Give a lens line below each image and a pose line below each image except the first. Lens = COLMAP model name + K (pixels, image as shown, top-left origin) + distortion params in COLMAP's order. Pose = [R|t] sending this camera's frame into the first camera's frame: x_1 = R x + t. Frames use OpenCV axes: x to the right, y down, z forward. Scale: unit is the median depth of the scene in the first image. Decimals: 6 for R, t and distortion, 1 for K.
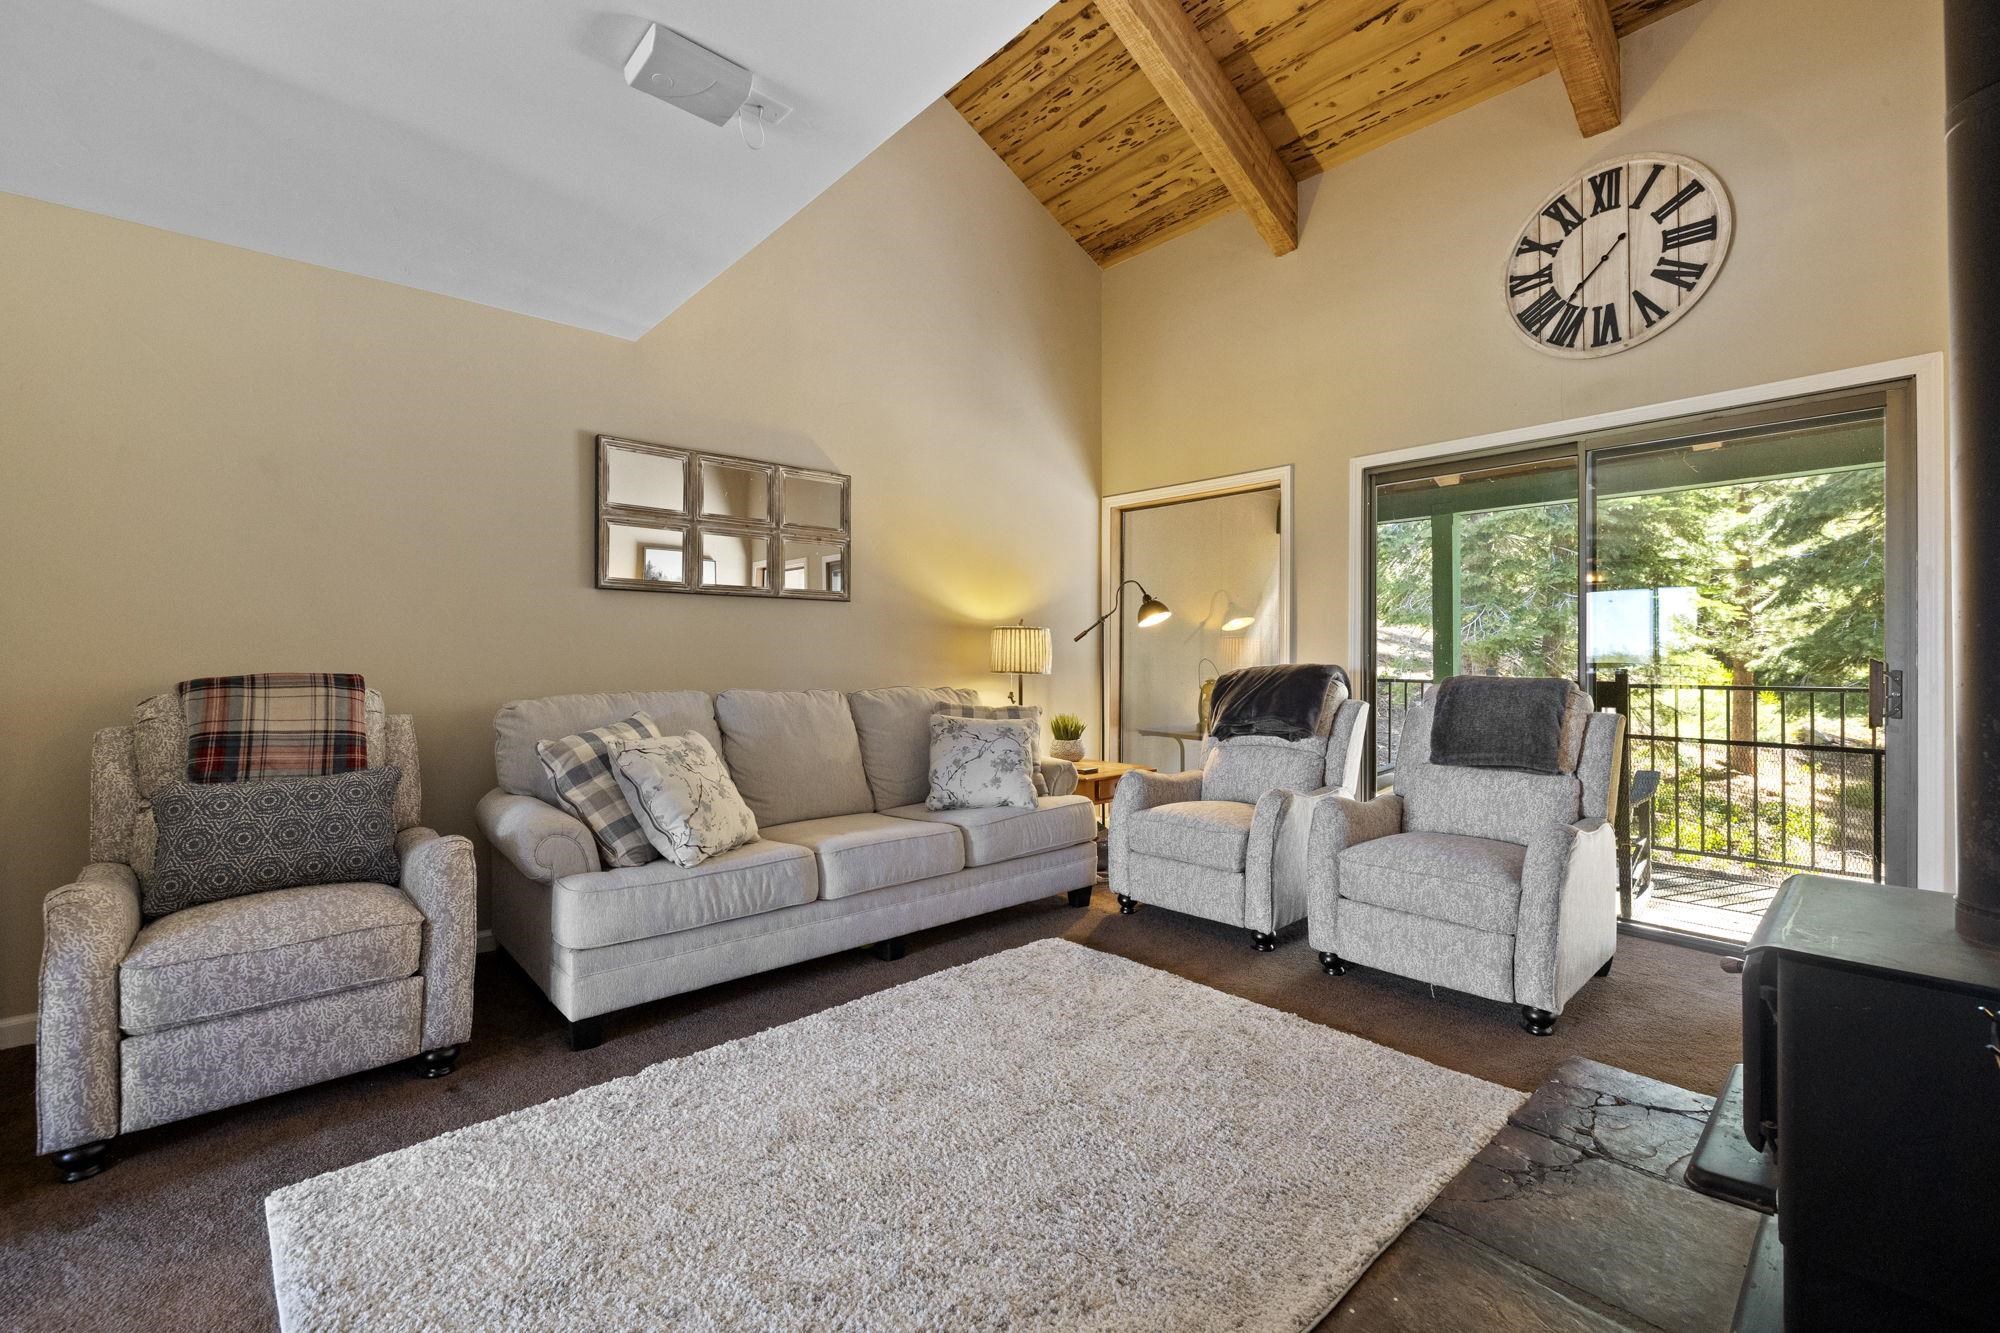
lens RADIAL K [[839.6, 0, 984.8], [0, 839.6, 647.9], [0, 0, 1]] dist [0.000048, 0.000093]
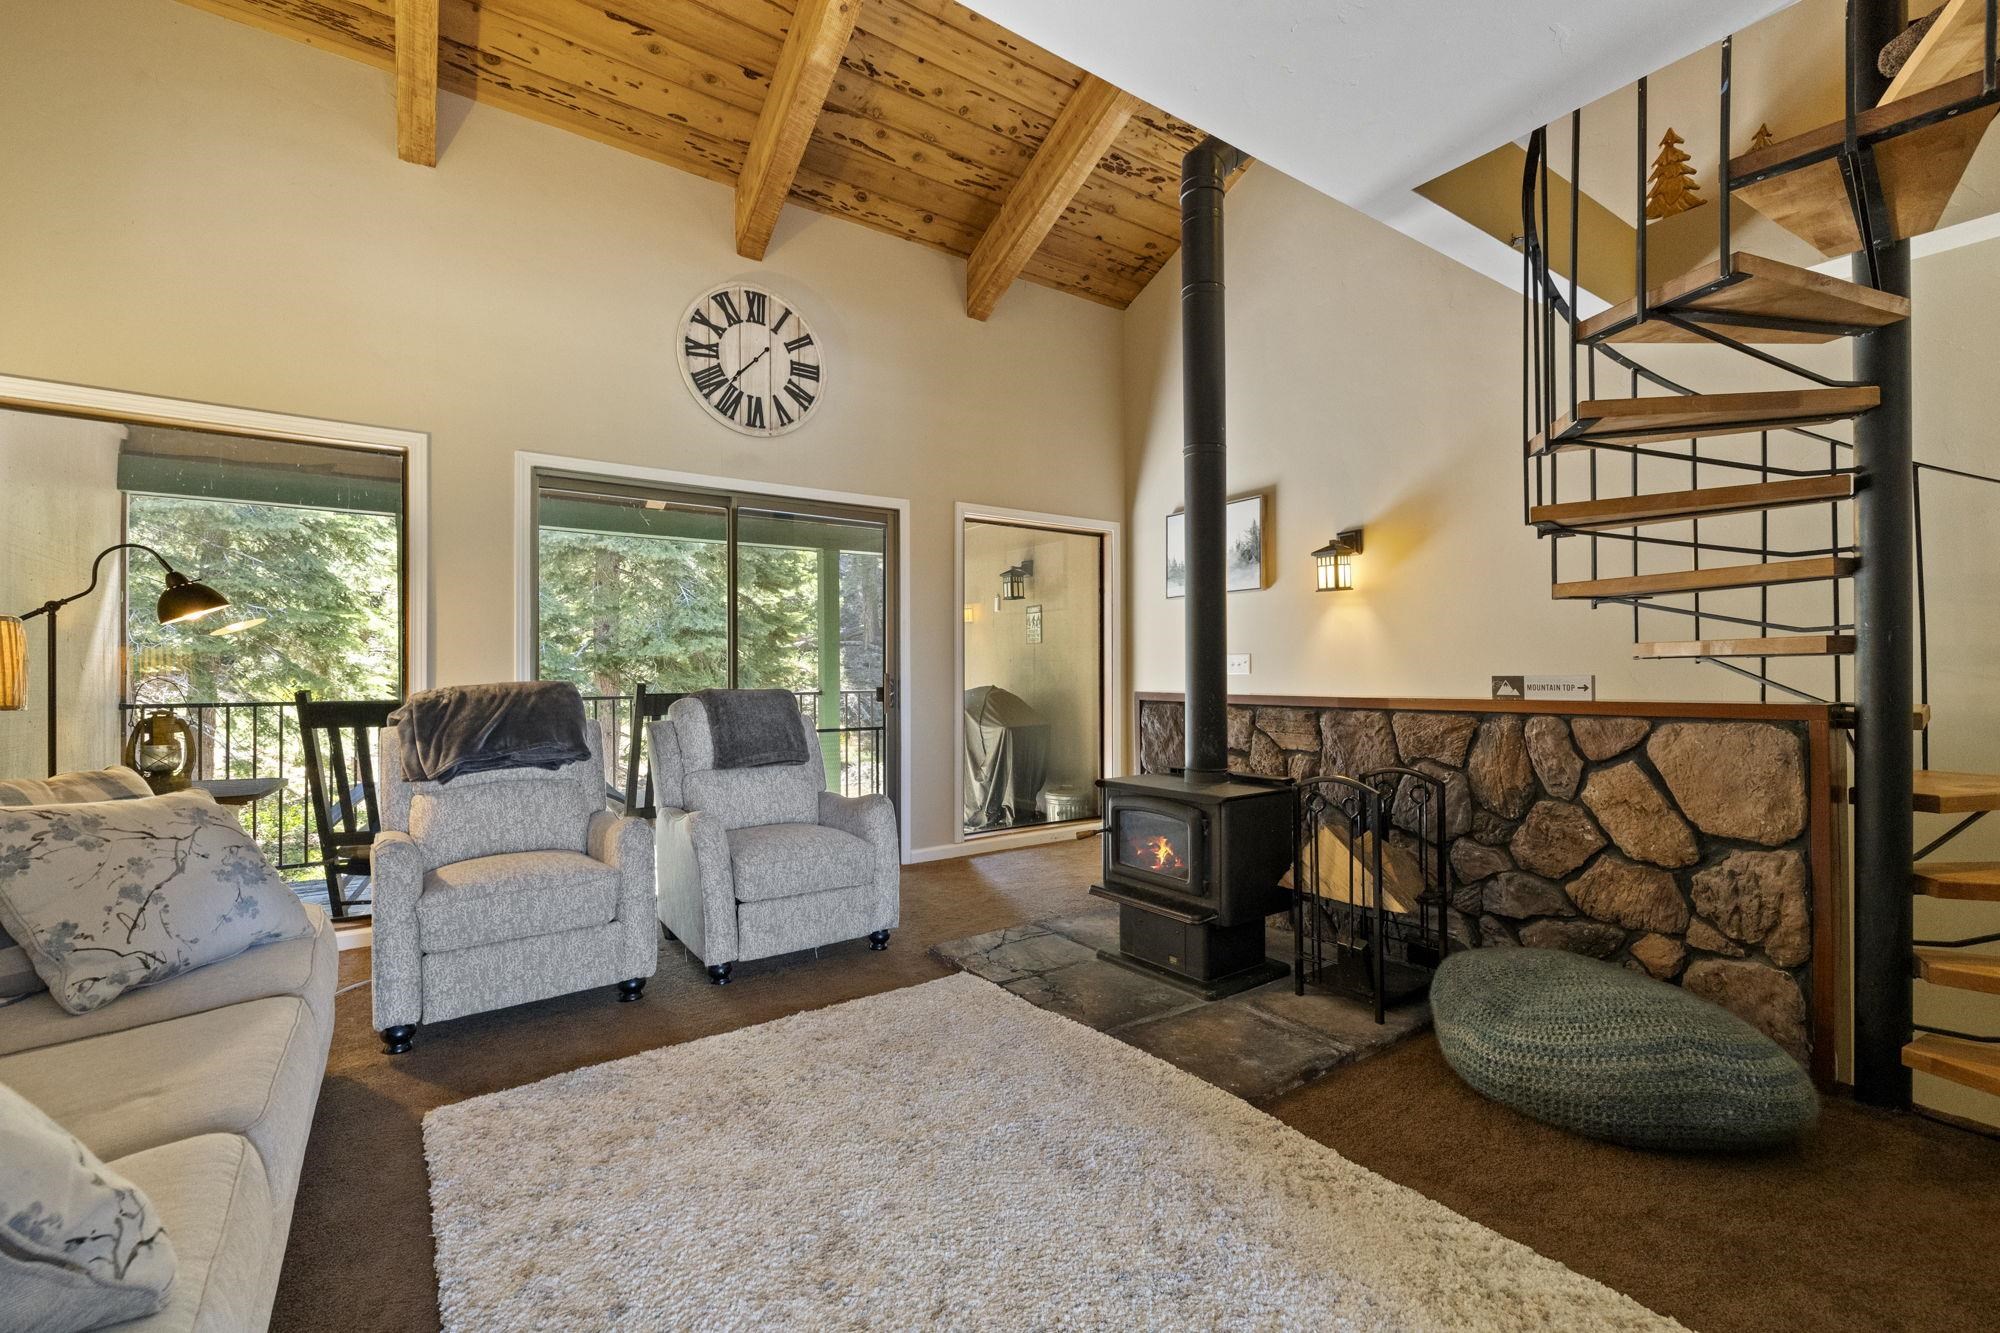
lens RADIAL K [[843.4, 0, 1015.9], [0, 843.4, 666.0], [0, 0, 1]] dist [0.001153, 0.000432]
pose [[0.103511, 0.007000, 0.994604, -0.496294], [-0.005032, 0.999966, -0.006514, 0.007476], [-0.994616, -0.004331, 0.103543, 0.475624]]
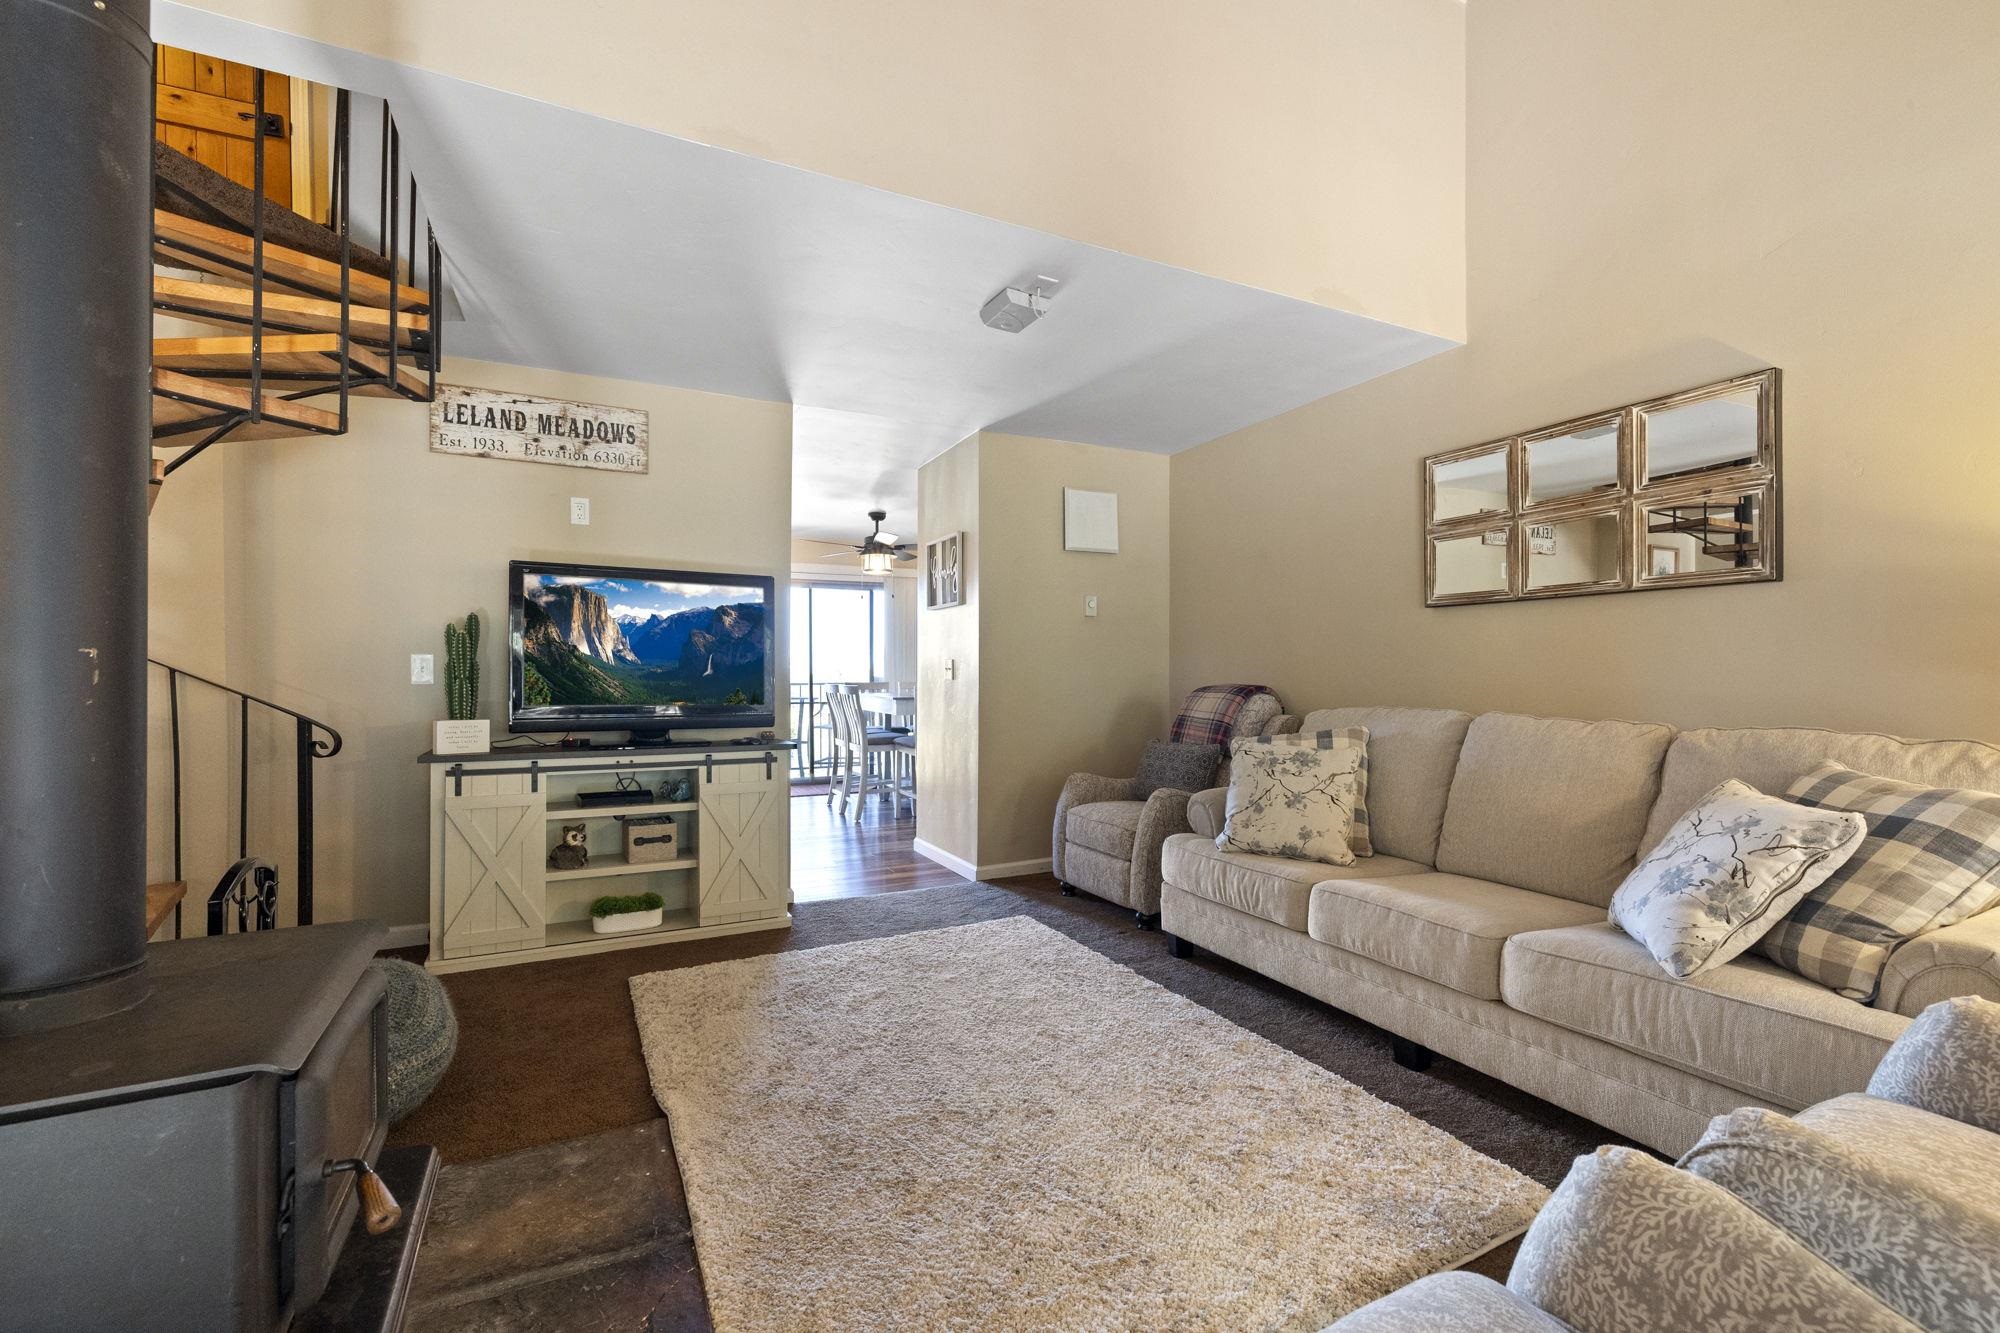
lens RADIAL K [[897.1, 0, 1055.5], [0, 897.1, 665.4], [0, 0, 1]] dist [-0.000718, -0.000060]
pose [[-0.223283, -0.005894, -0.974736, 0.704359], [0.006723, 0.999949, -0.007586, 0.005610], [0.974730, -0.008247, -0.223232, 0.796479]]
